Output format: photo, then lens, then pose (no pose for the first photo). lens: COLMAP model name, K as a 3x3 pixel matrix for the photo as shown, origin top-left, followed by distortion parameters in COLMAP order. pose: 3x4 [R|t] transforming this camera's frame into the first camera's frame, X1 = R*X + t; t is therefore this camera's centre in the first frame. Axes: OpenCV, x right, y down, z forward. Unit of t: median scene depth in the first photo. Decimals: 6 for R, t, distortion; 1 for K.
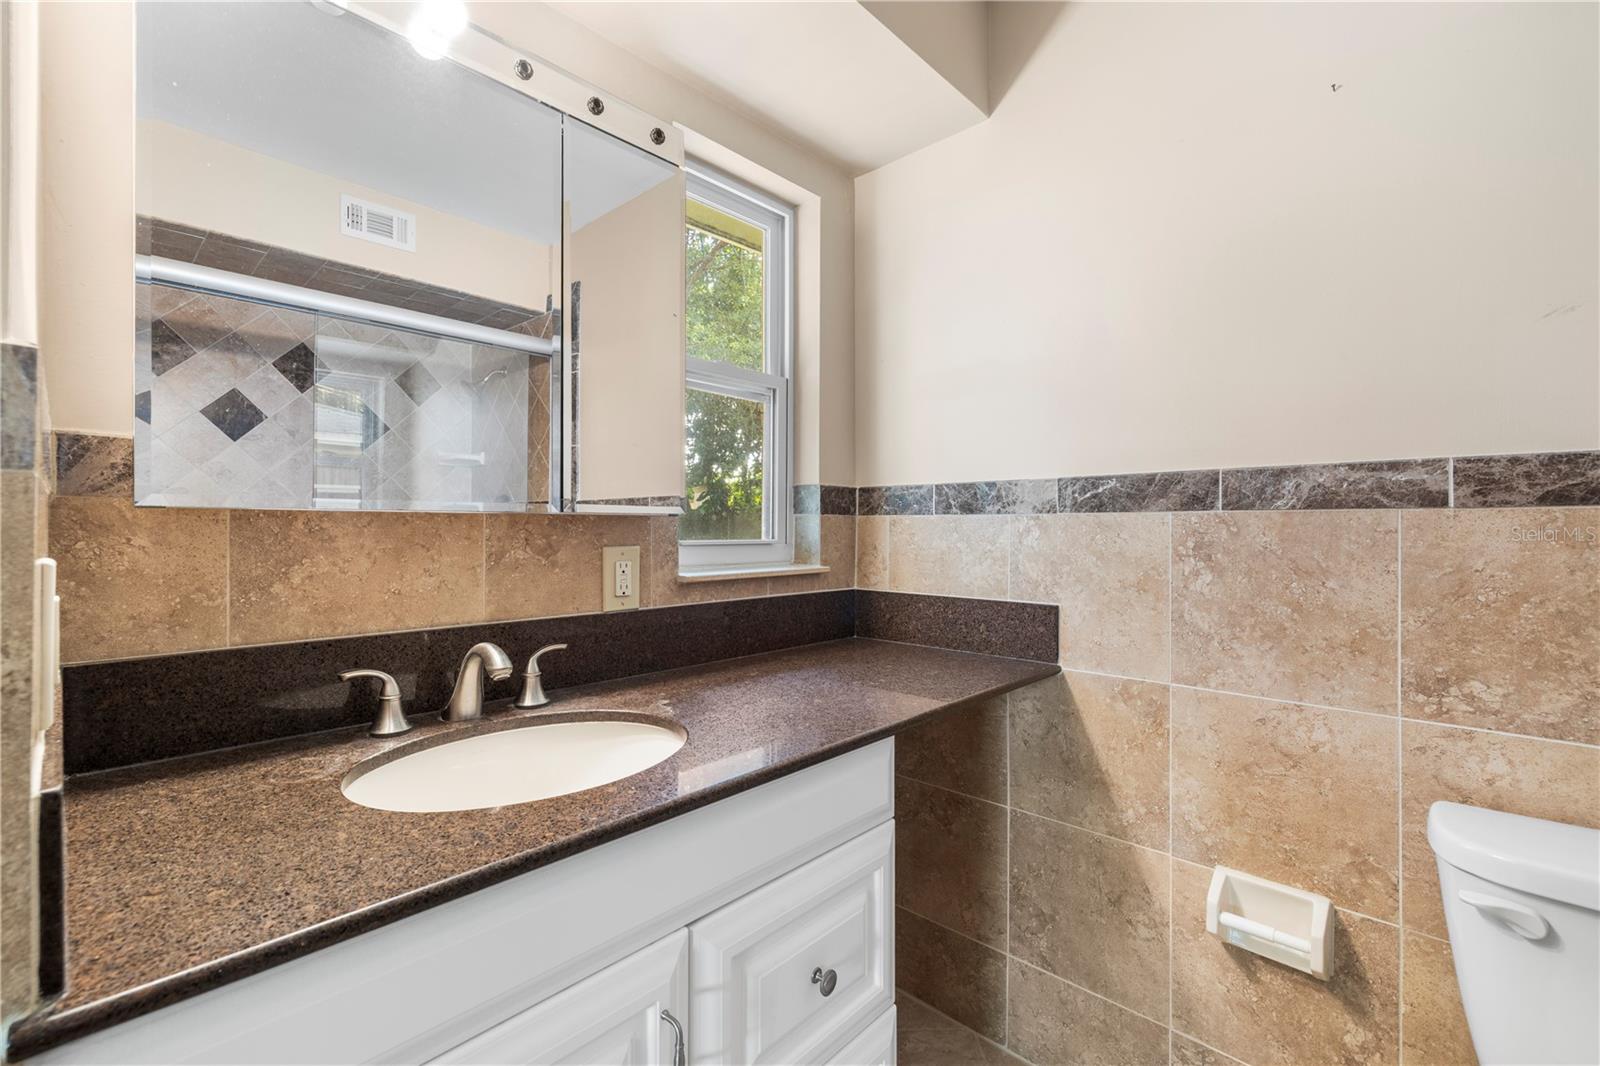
lens RADIAL K [[687.8, 0, 793.6], [0, 687.8, 526.4], [0, 0, 1]] dist [0.001989, -0.000156]
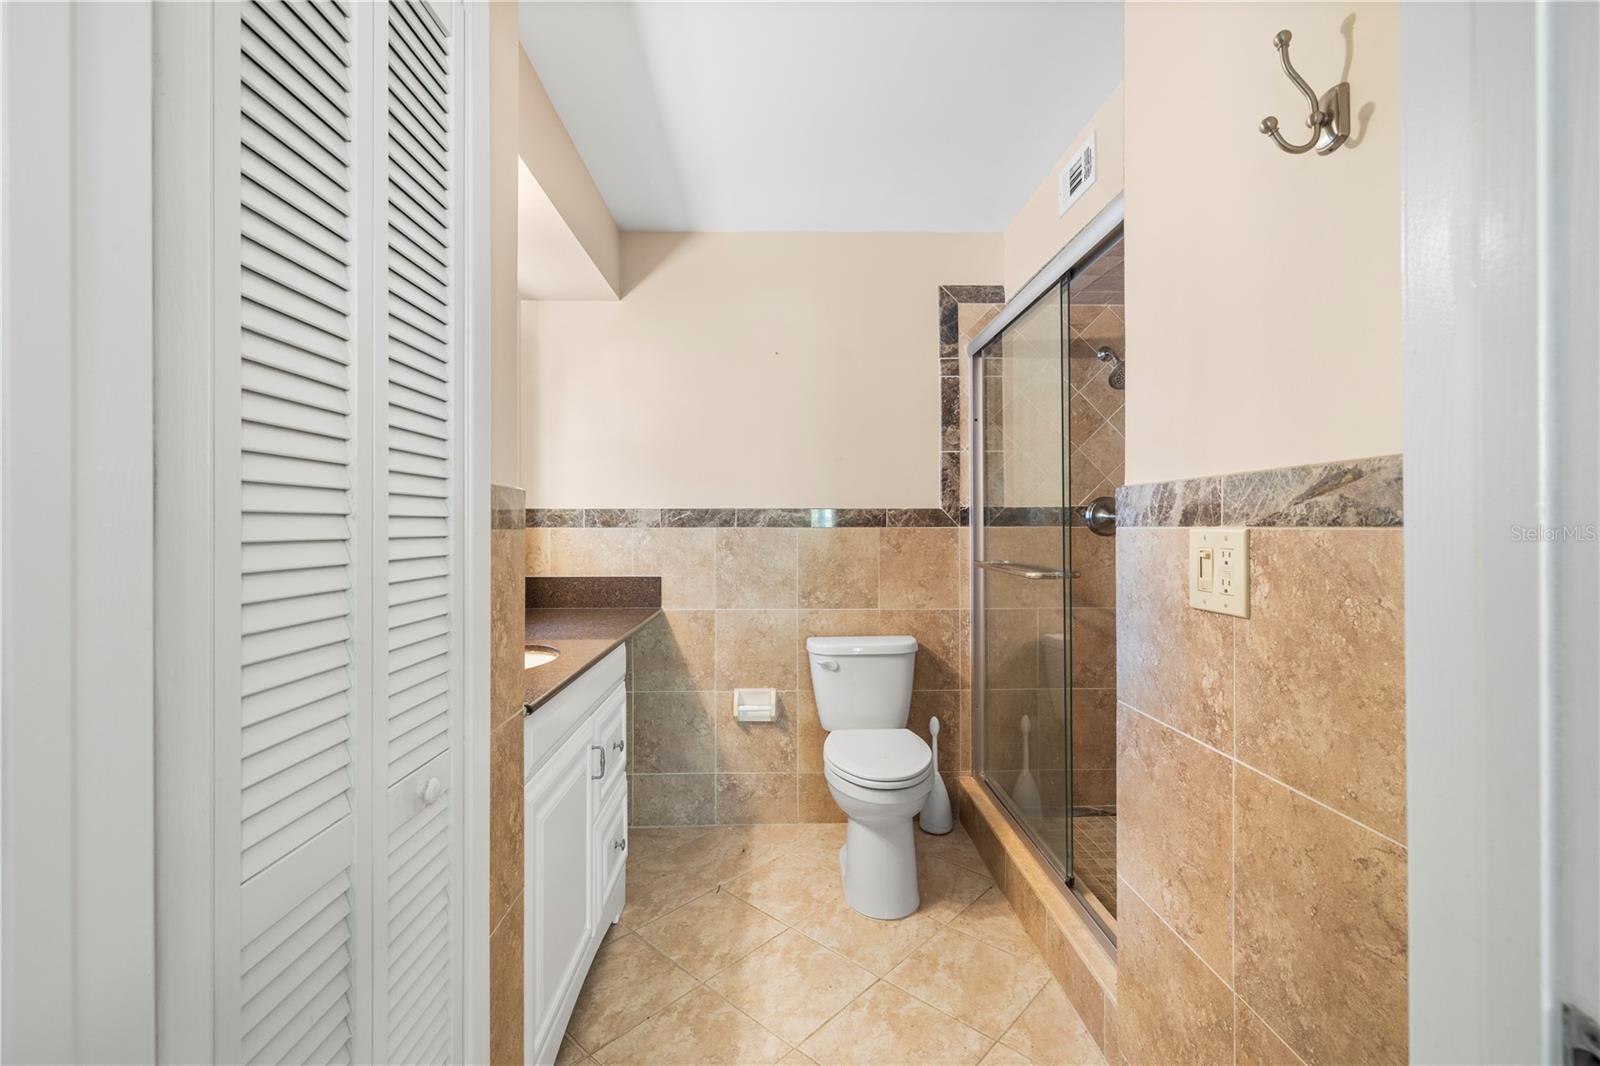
lens RADIAL K [[687.8, 0, 801.4], [0, 687.8, 518.4], [0, 0, 1]] dist [0.001989, -0.000156]
pose [[0.696507, 0.000946, 0.717549, -0.809268], [0.000489, 0.999998, -0.001793, -0.047075], [-0.717550, 0.001600, 0.696505, -0.678691]]
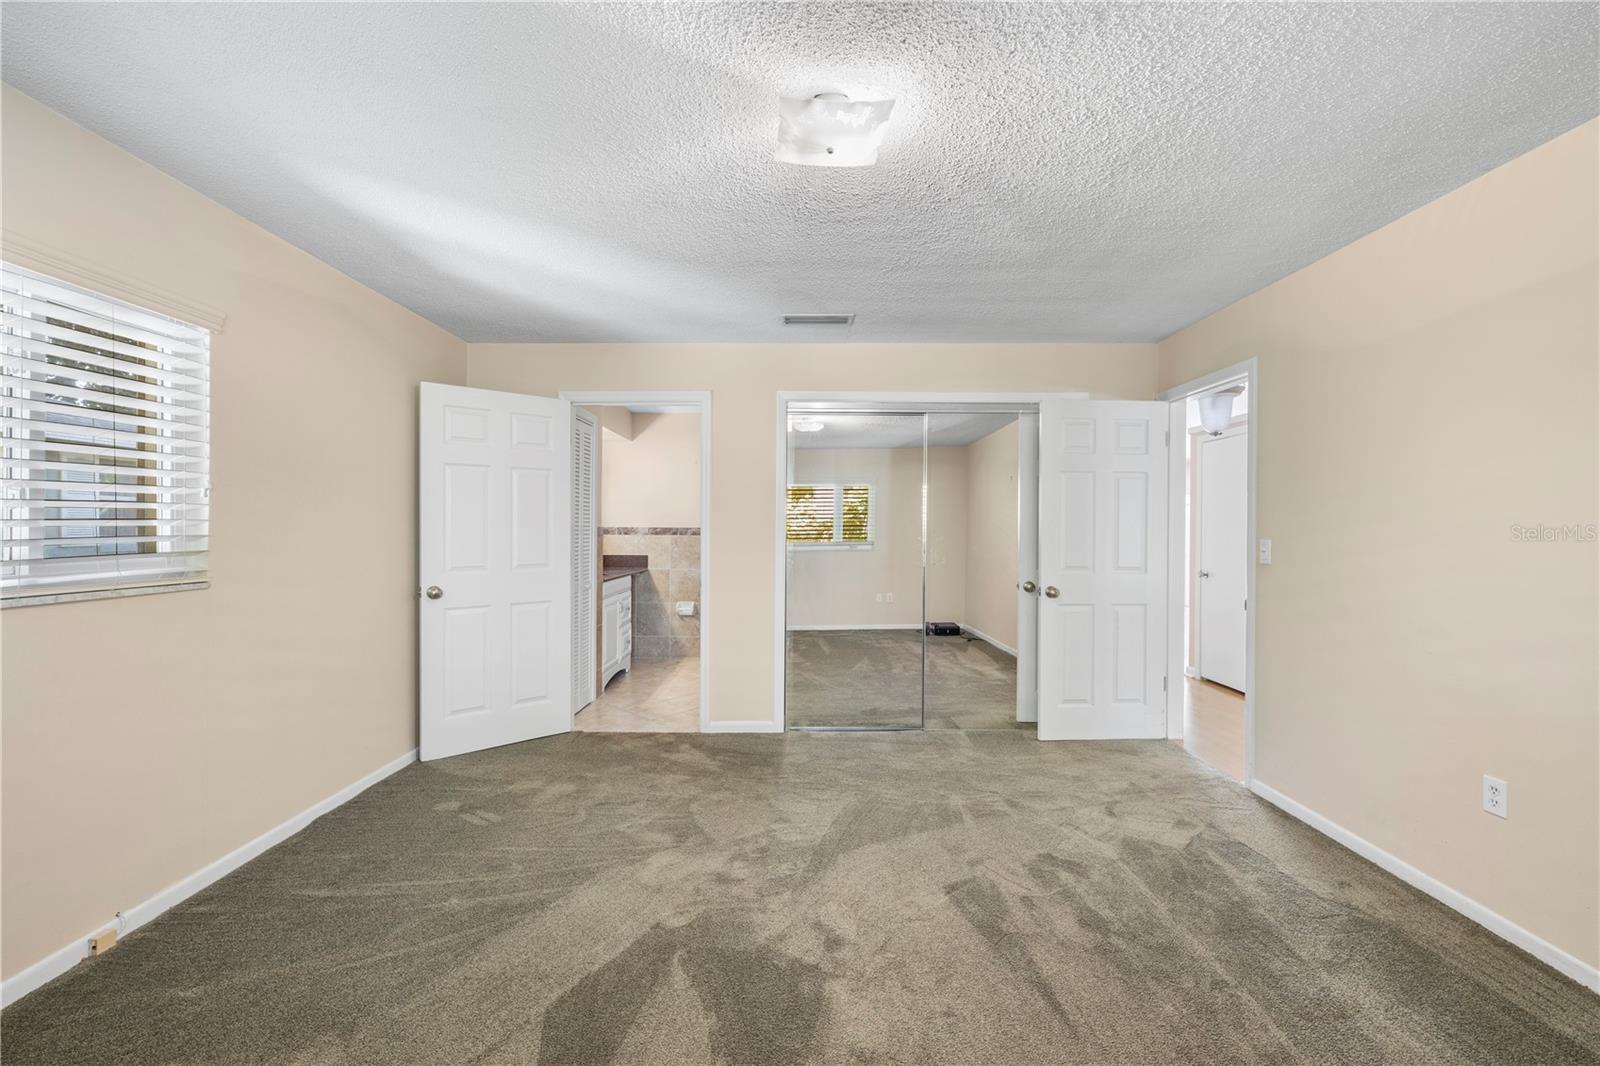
lens RADIAL K [[687.8, 0, 793.6], [0, 687.8, 530.8], [0, 0, 1]] dist [0.001989, -0.000156]
pose [[0.732821, 0.003758, 0.680411, -2.342909], [-0.007725, 0.999966, 0.002797, -0.078652], [-0.680377, -0.007306, 0.732826, -3.494601]]
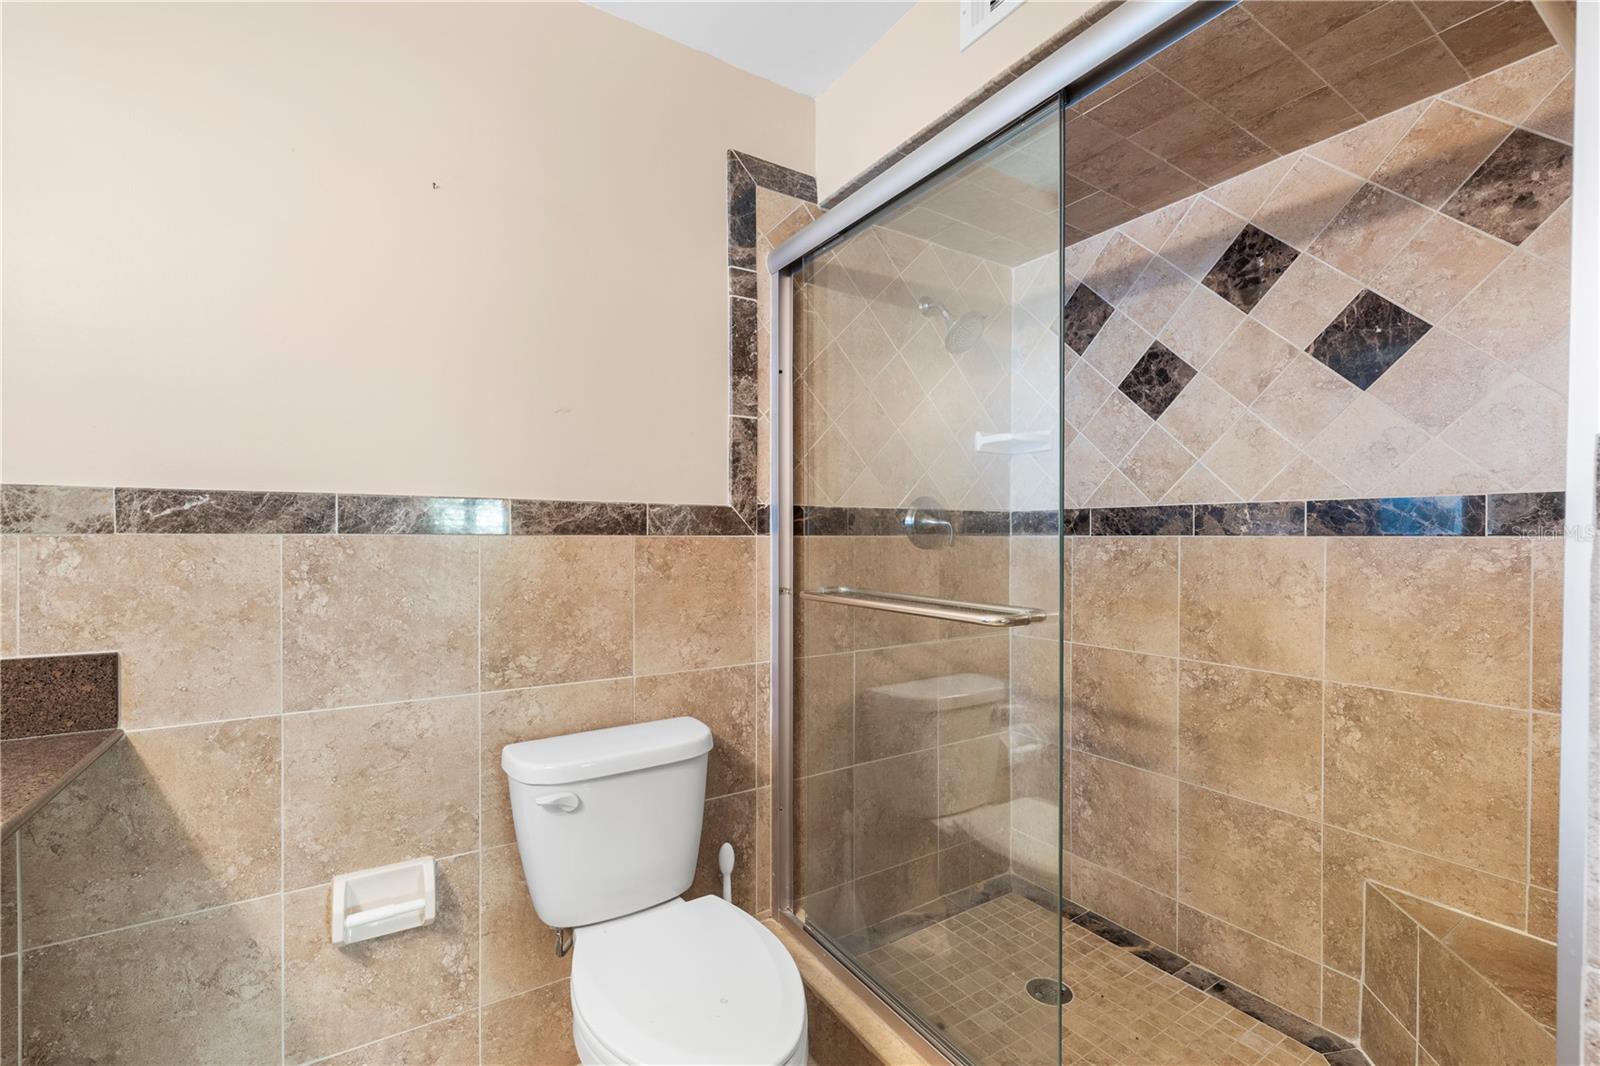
lens RADIAL K [[687.8, 0, 804.3], [0, 687.8, 540.0], [0, 0, 1]] dist [0.001989, -0.000156]
pose [[0.225063, -0.009467, 0.974298, -0.227275], [-0.008062, 0.999900, 0.011578, -0.031312], [-0.974311, -0.010461, 0.224964, 0.084929]]
